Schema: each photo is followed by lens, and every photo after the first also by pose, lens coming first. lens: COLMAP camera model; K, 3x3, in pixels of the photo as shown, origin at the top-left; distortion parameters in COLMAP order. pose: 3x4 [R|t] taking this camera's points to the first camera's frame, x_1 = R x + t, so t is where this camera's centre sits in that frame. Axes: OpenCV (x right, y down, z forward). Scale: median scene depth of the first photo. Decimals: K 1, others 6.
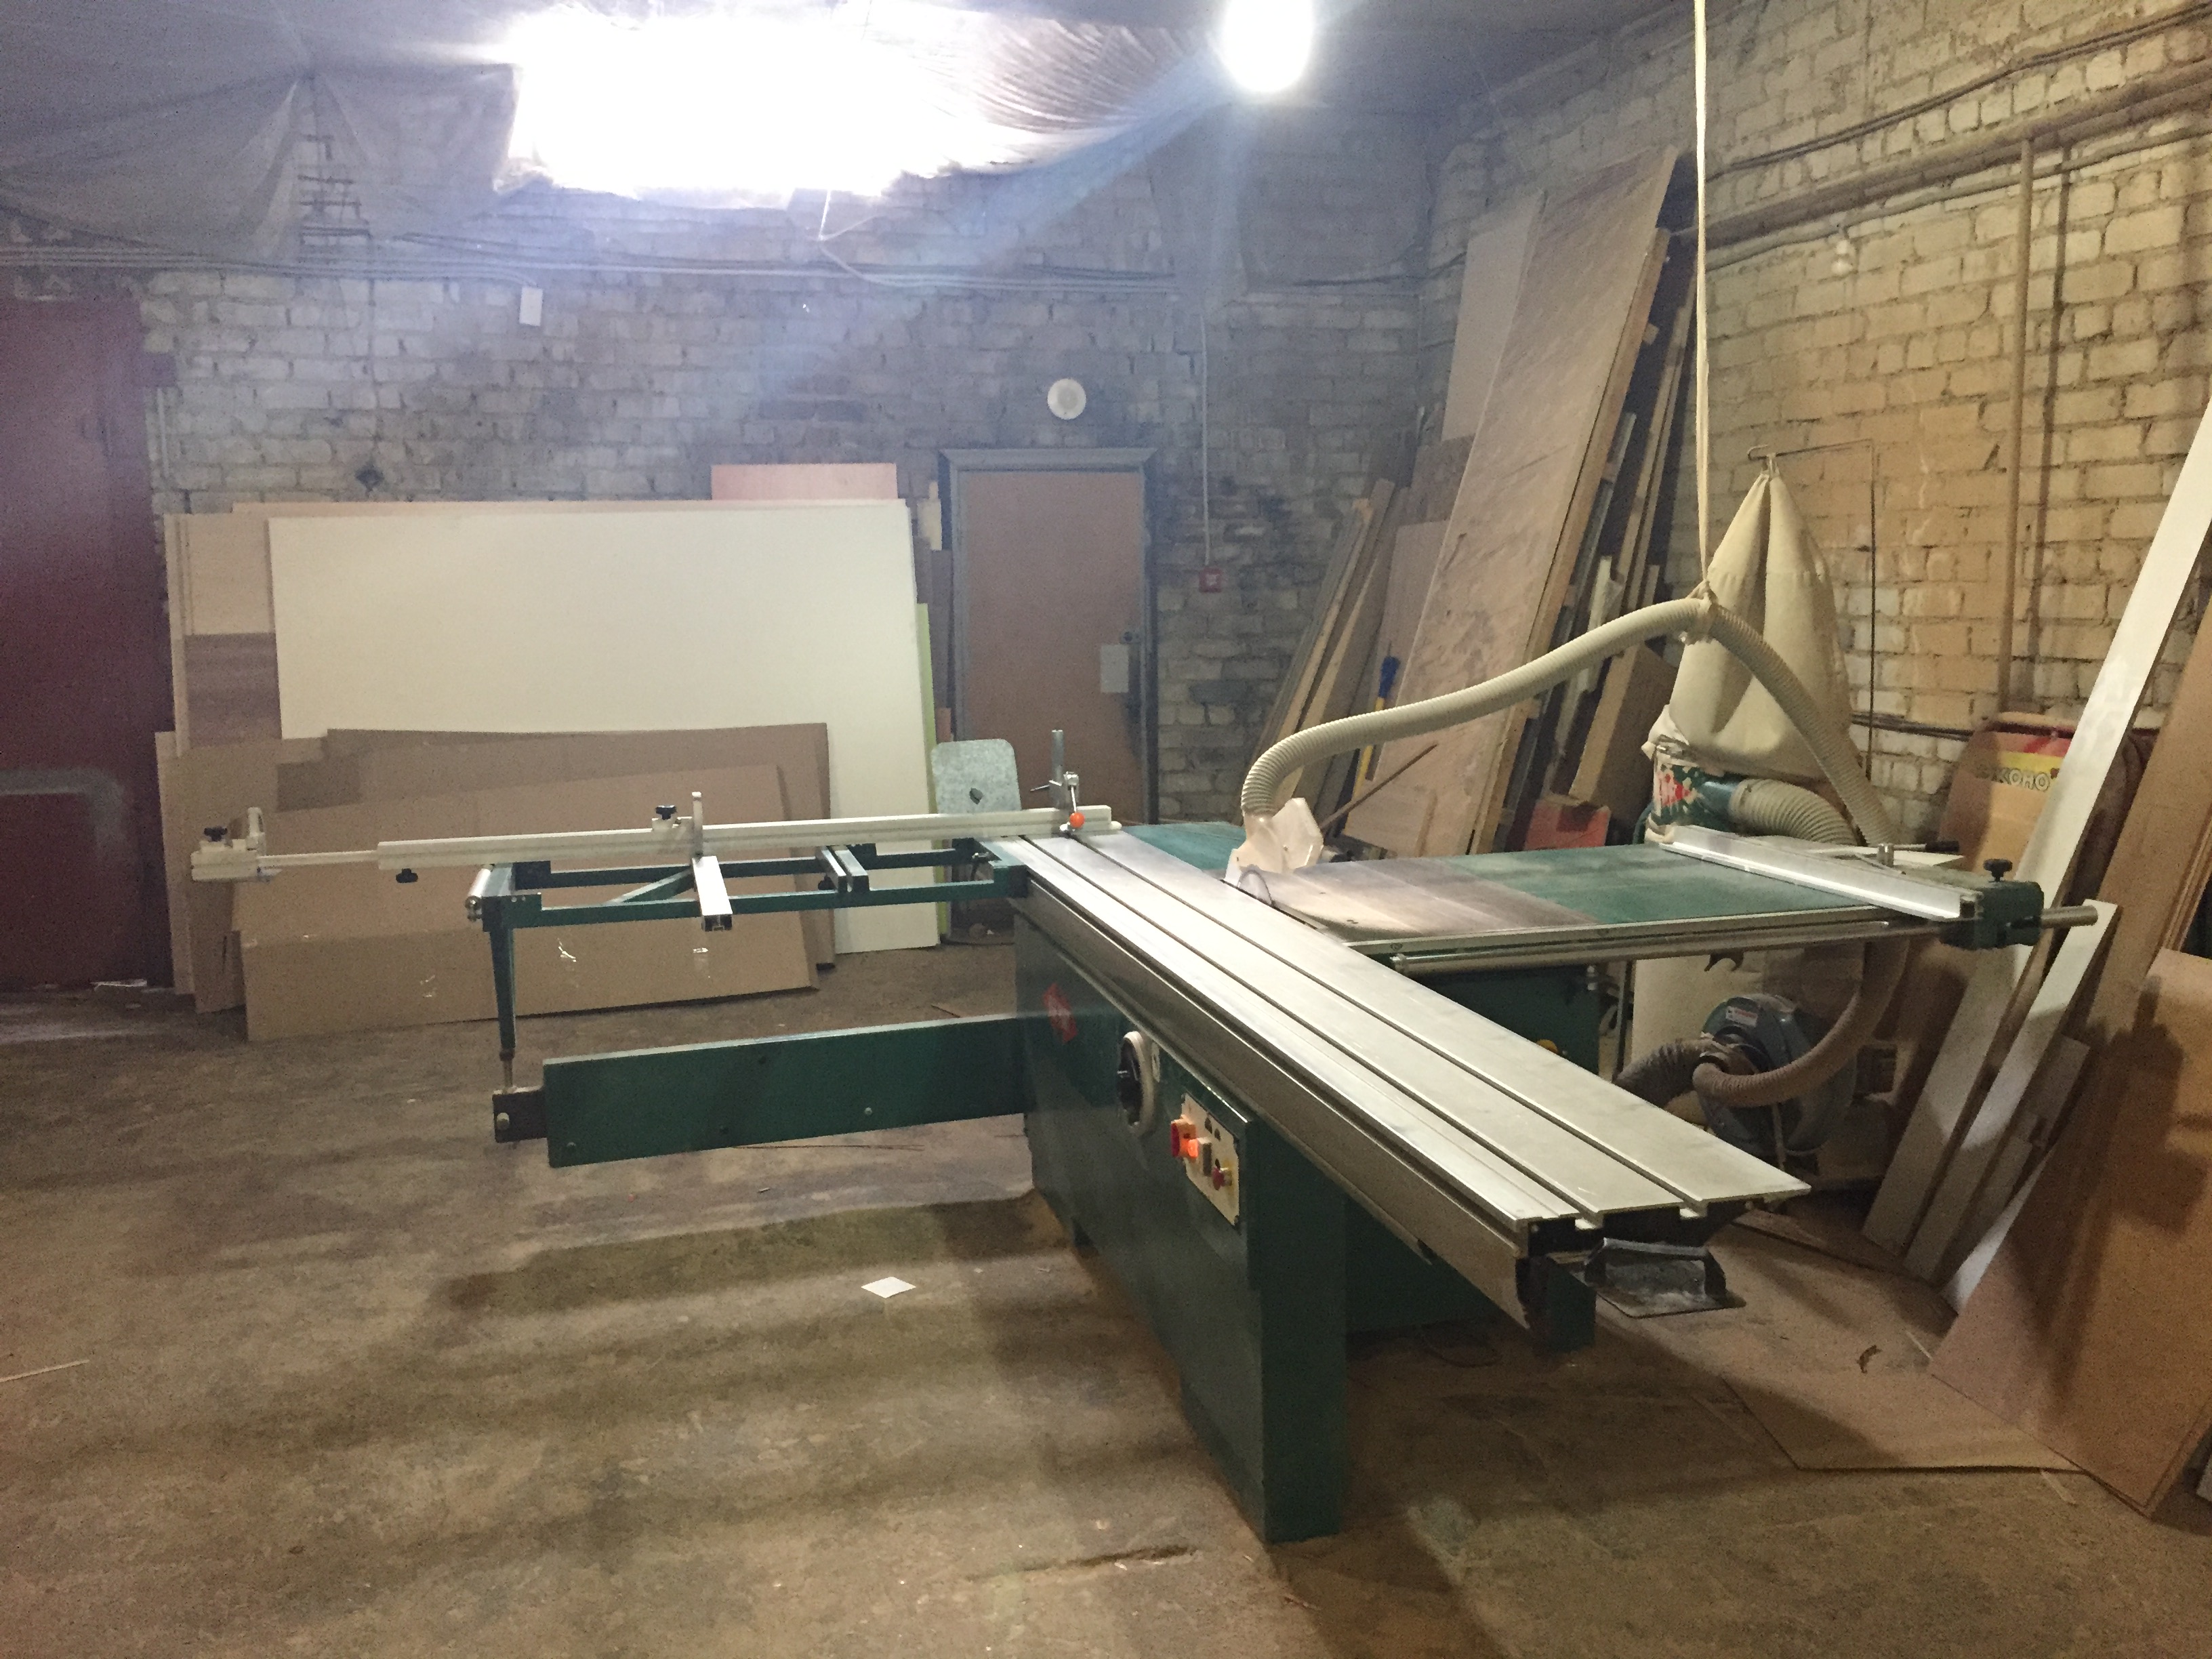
lens RADIAL K [[1921.8, 0, 1106.0], [0, 1921.8, 829.5], [0, 0, 1]] dist [-0.003914, -0.012987]
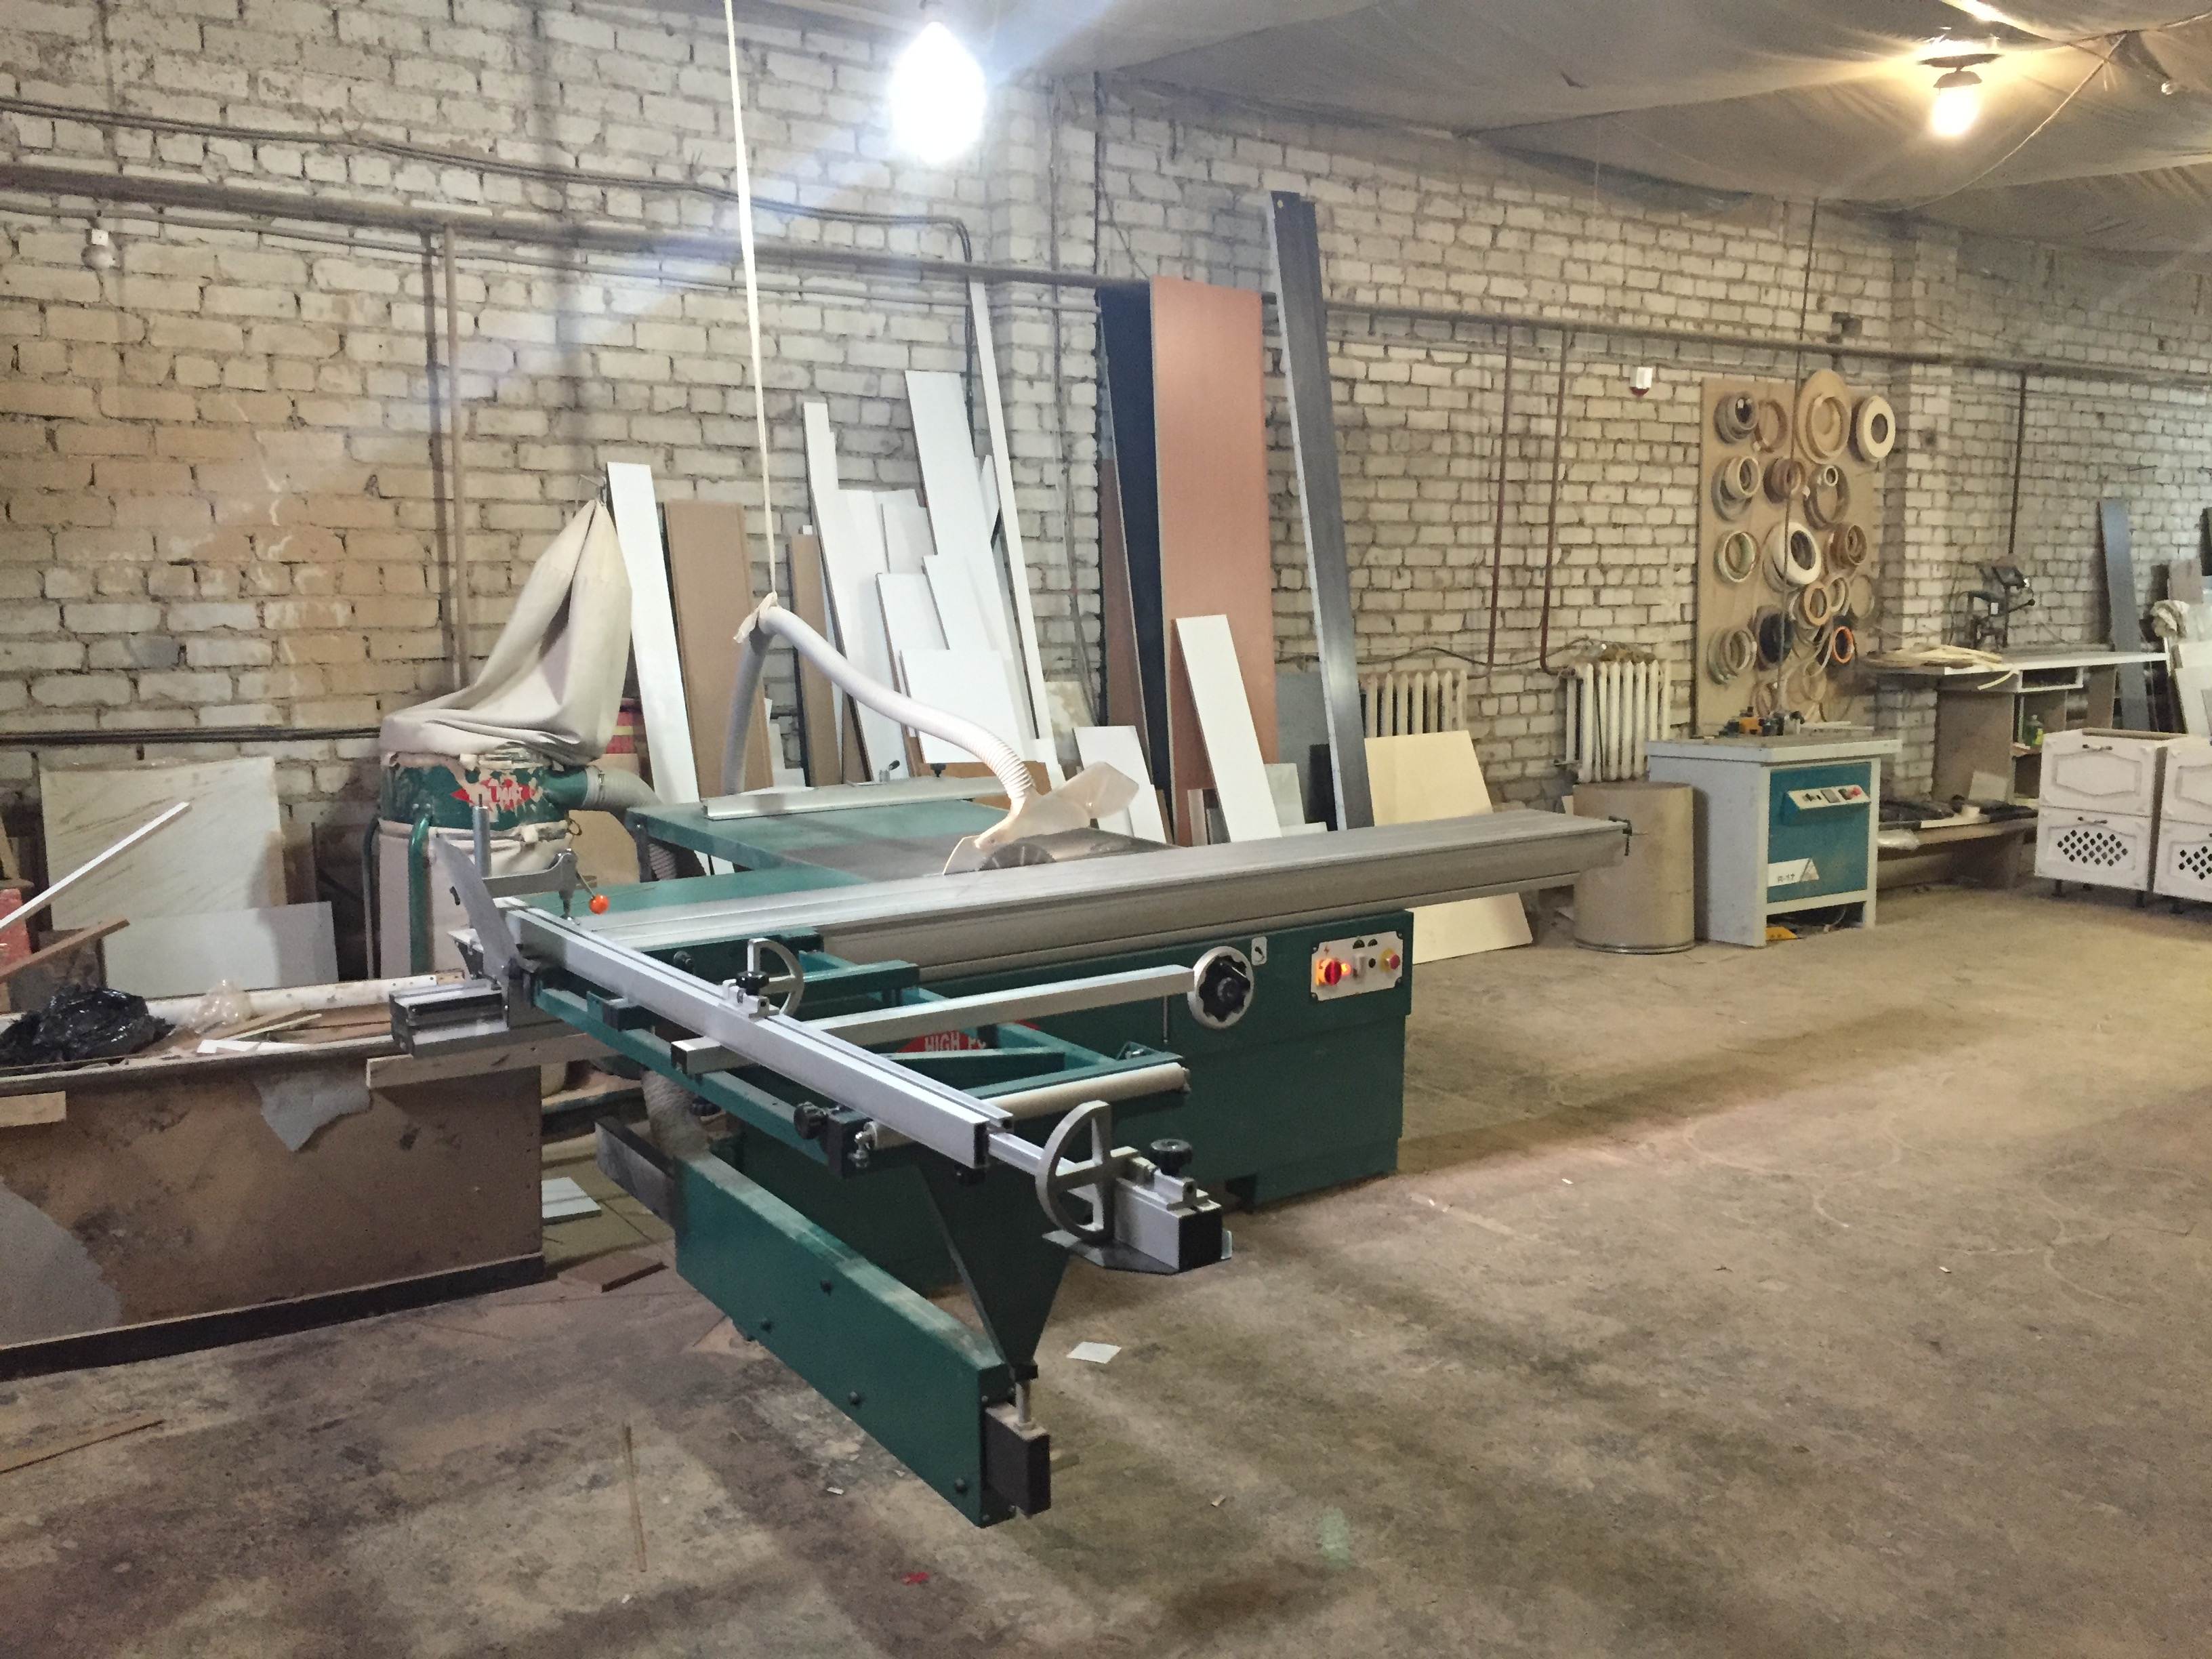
lens RADIAL K [[1867.6, 0, 1106.0], [0, 1867.6, 829.5], [0, 0, 1]] dist [0.073751, -0.012493]
pose [[-0.339019, -0.088257, 0.936630, -0.781835], [0.147757, 0.978239, 0.145660, -0.097303], [-0.929104, 0.187775, -0.318601, 1.029382]]
